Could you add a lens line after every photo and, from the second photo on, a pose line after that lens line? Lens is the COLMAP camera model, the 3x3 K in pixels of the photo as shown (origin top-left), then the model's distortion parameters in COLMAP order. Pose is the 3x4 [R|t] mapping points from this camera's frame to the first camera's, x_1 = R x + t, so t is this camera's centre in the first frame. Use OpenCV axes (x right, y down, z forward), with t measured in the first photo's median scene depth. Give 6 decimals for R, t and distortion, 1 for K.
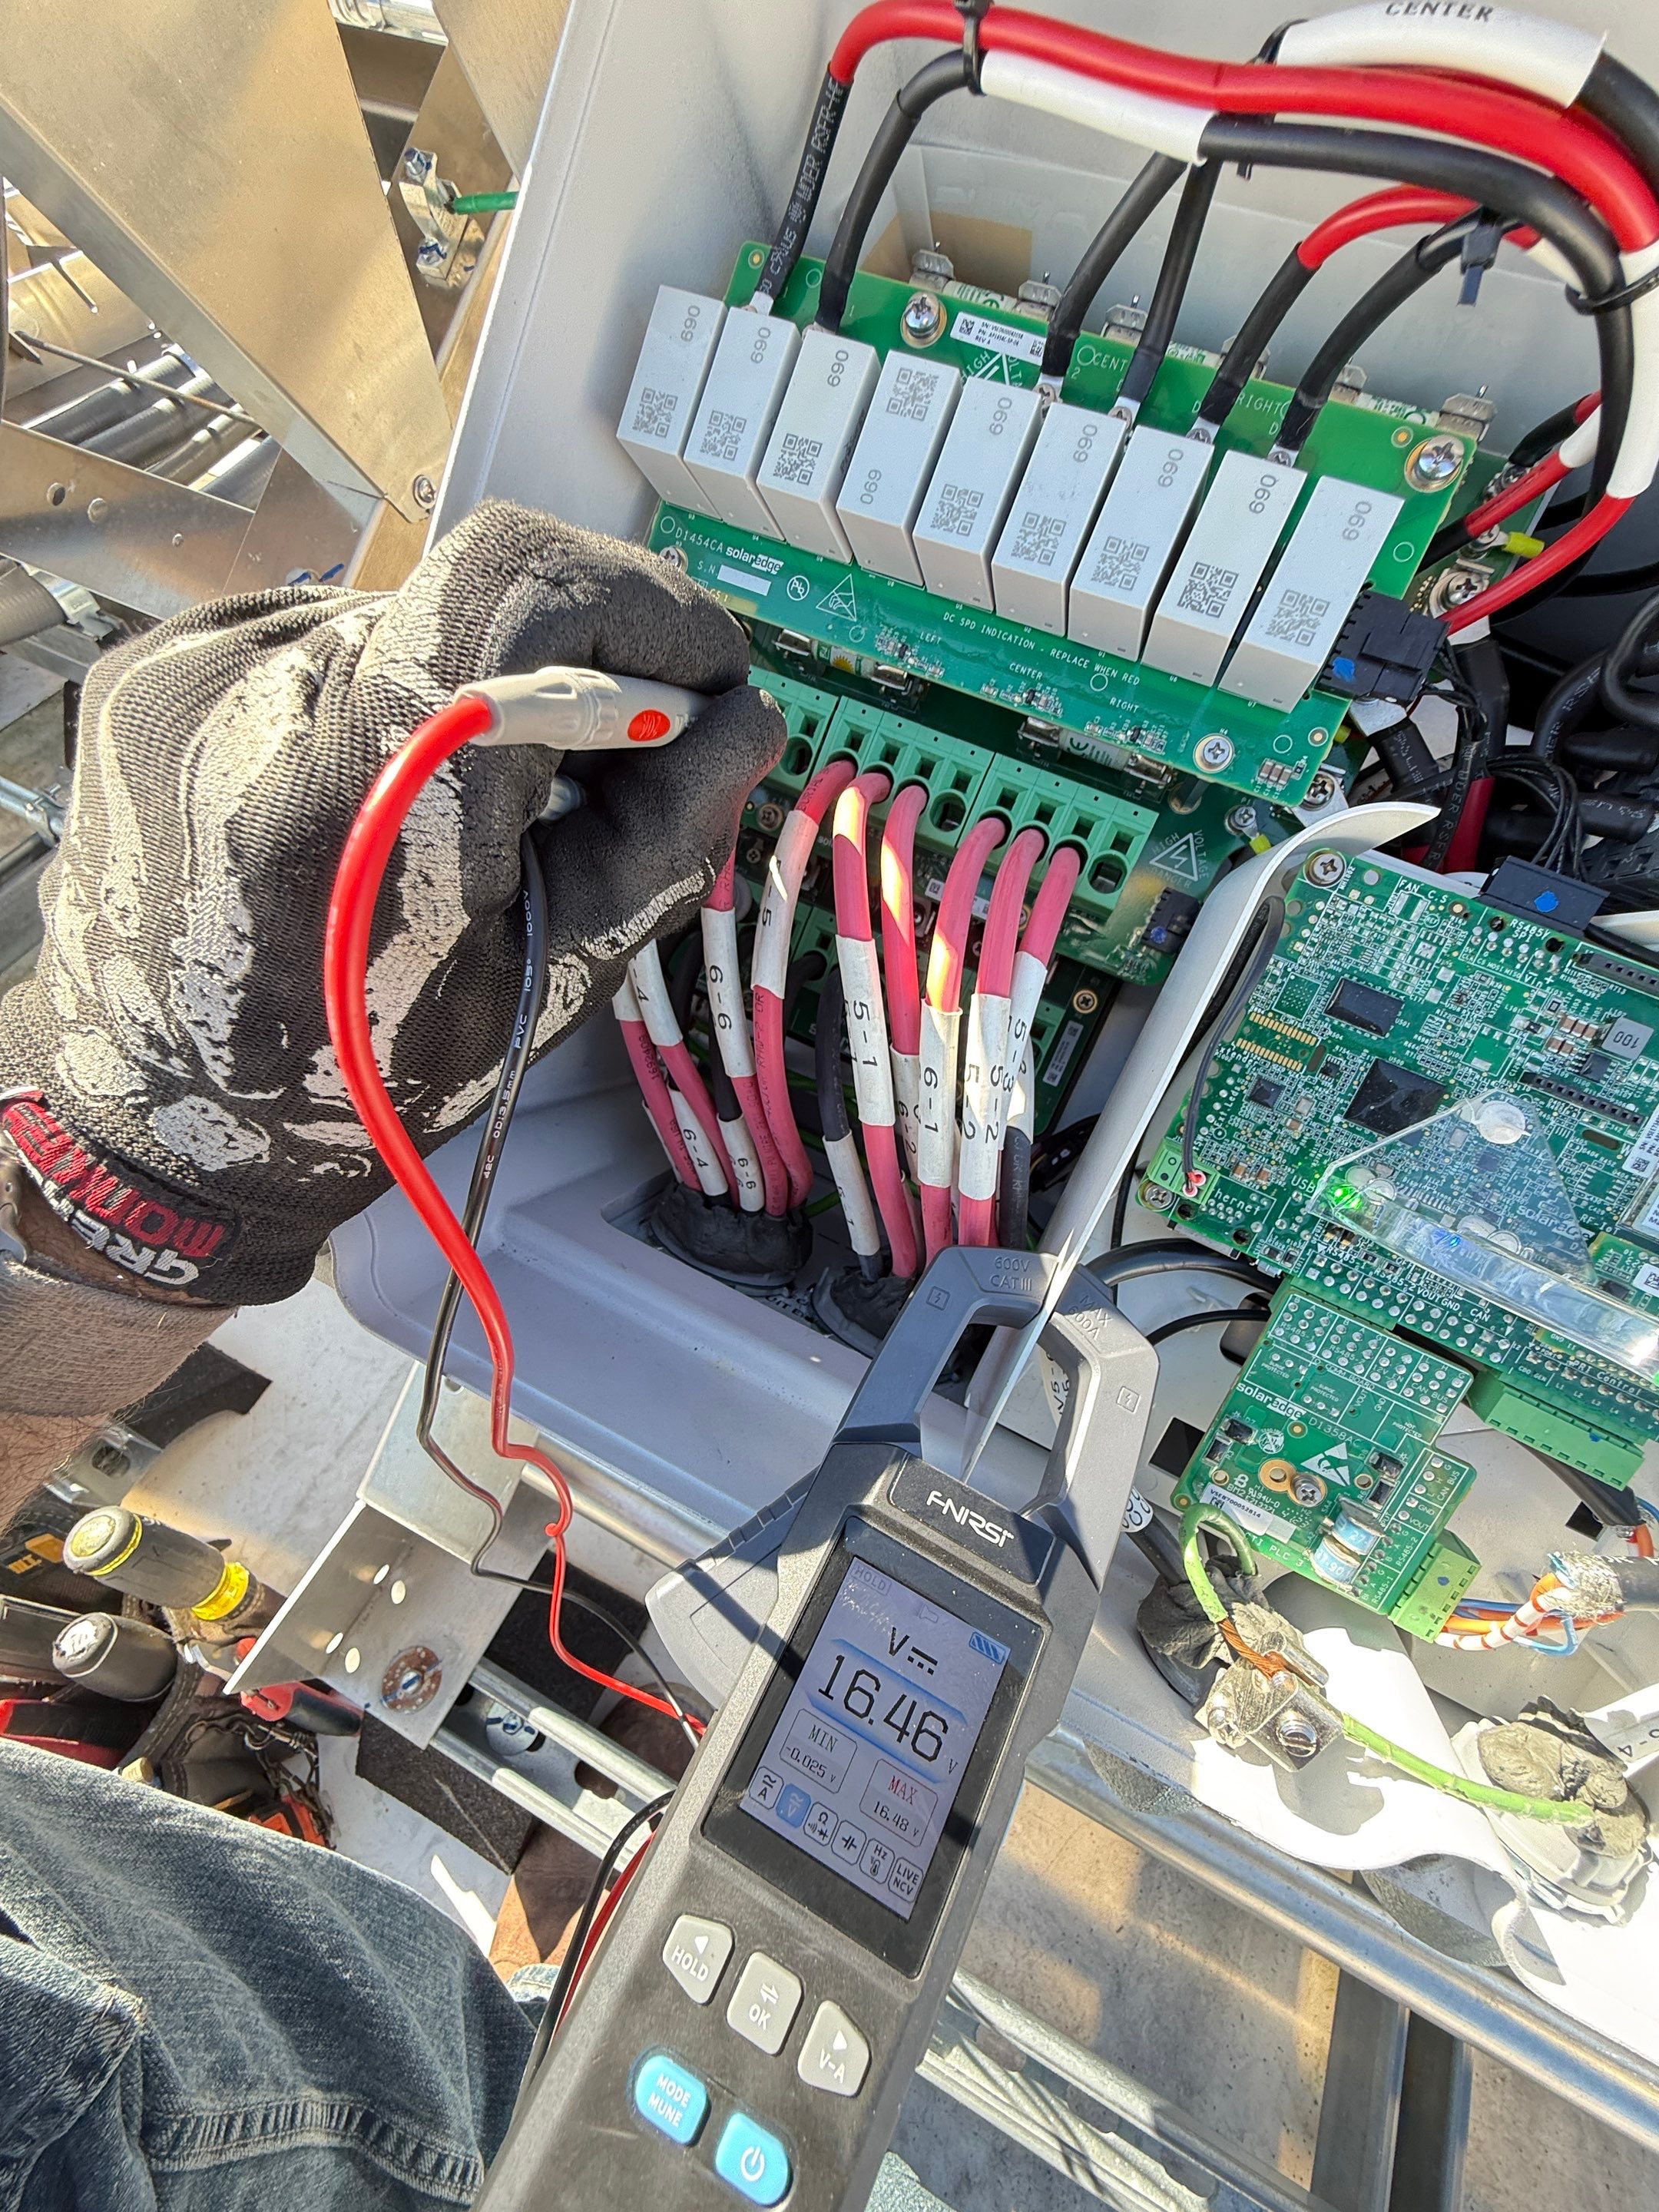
lens RADIAL K [[891.9, 0, 834.6], [0, 891.9, 1096.3], [0, 0, 1]] dist [-0.010223, 0.000735]
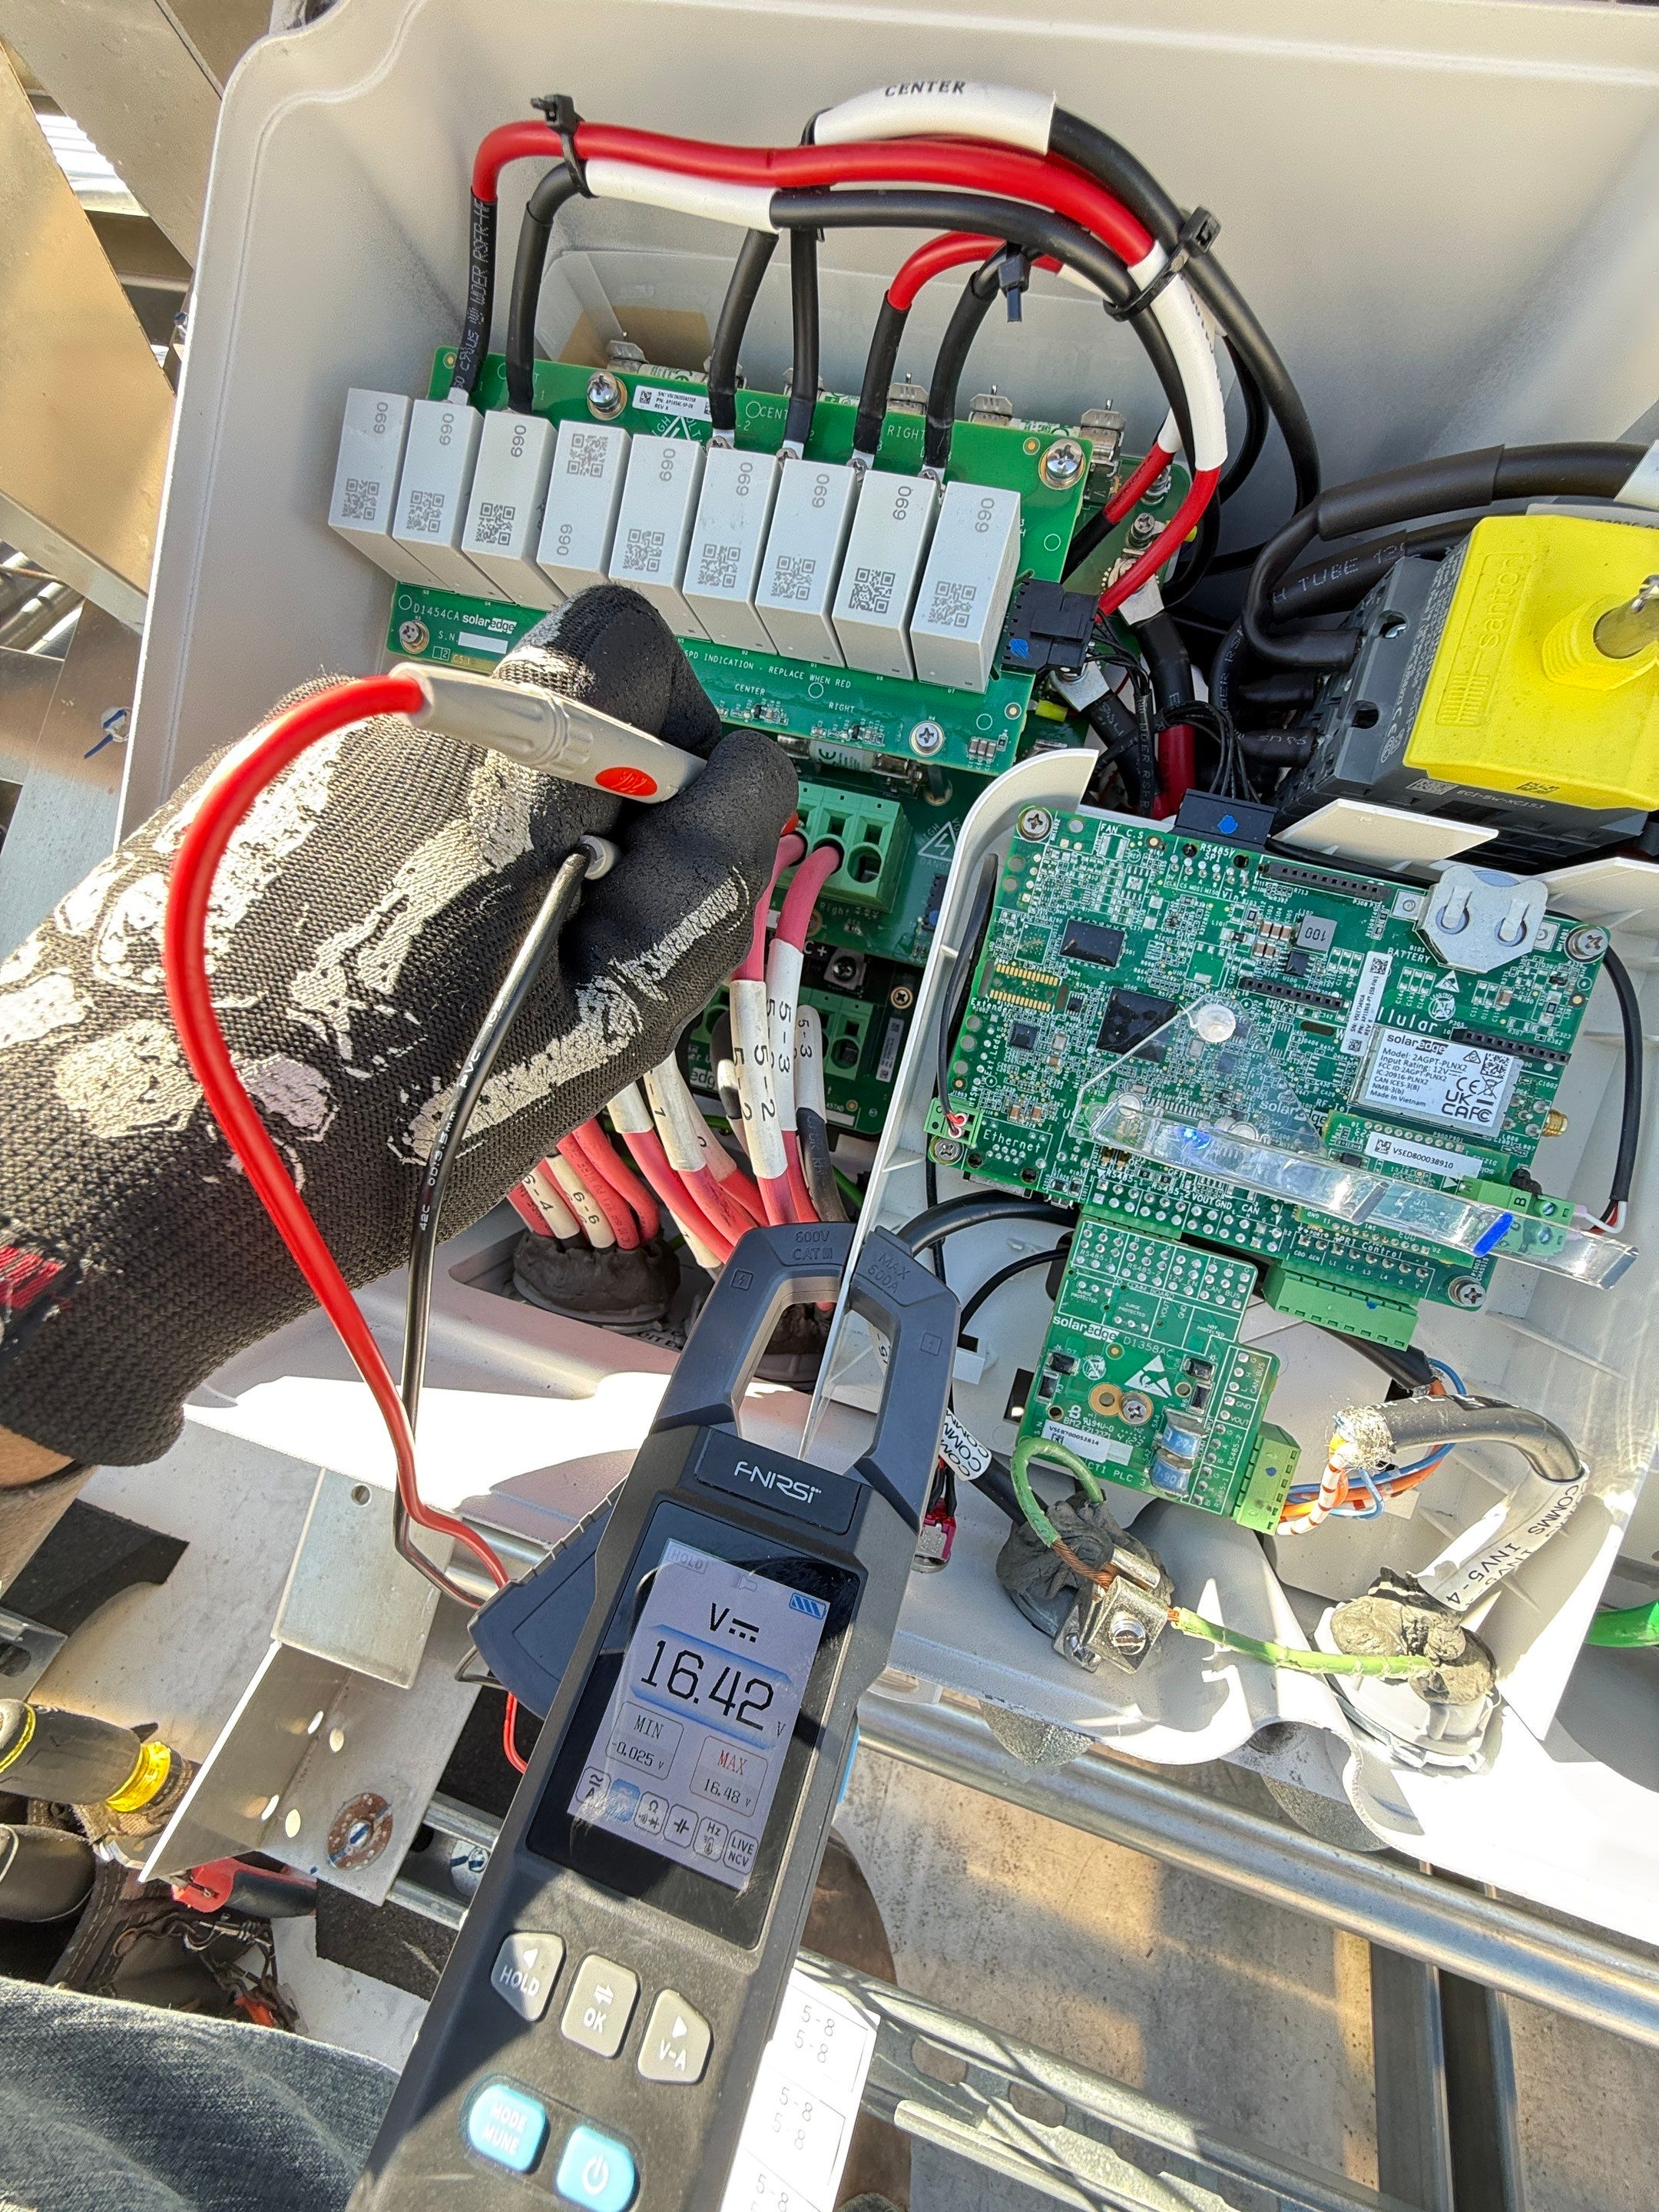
lens RADIAL K [[891.9, 0, 834.7], [0, 891.9, 1103.0], [0, 0, 1]] dist [-0.010223, 0.000735]
pose [[0.986621, -0.148162, 0.068026, 0.176001], [0.152964, 0.985618, -0.071830, 0.117855], [-0.056405, 0.081275, 0.995094, -0.046834]]
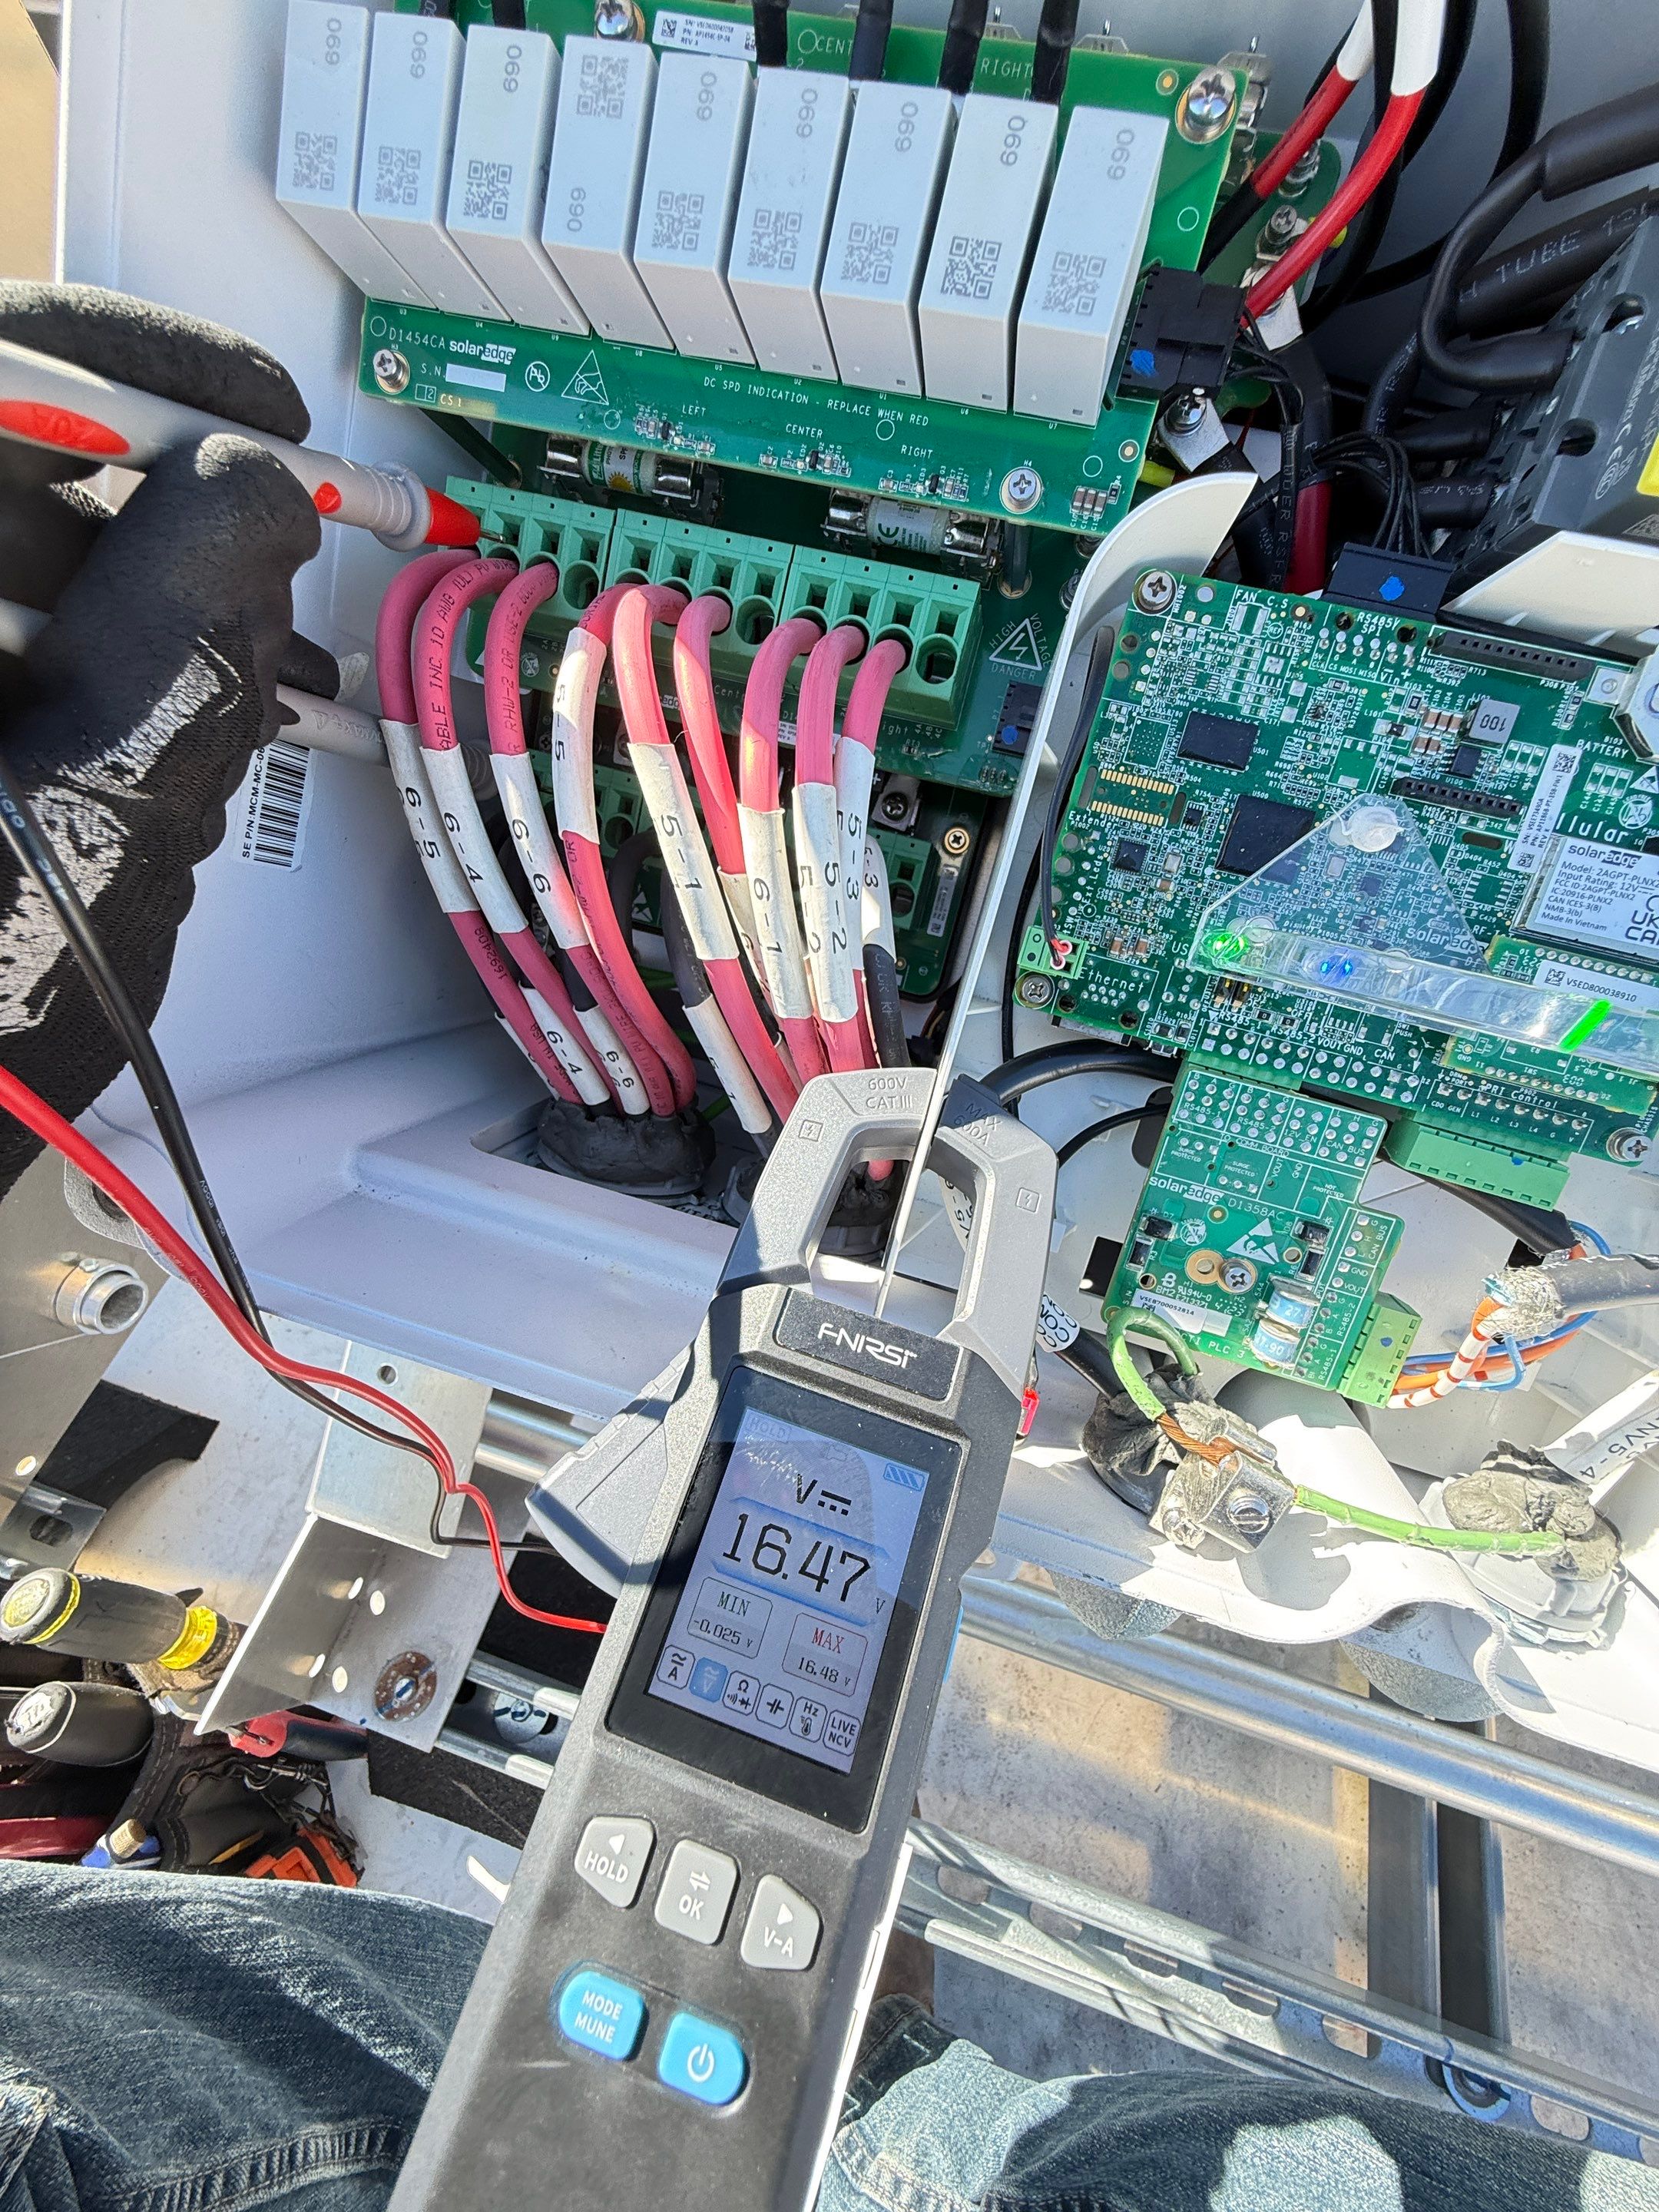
lens RADIAL K [[891.0, 0, 828.4], [0, 891.0, 1104.4], [0, 0, 1]] dist [-0.008021, -0.000181]
pose [[0.985936, -0.160615, 0.046174, 0.093239], [0.158526, 0.986290, 0.045851, 0.158222], [-0.052905, -0.037886, 0.997881, 0.088994]]
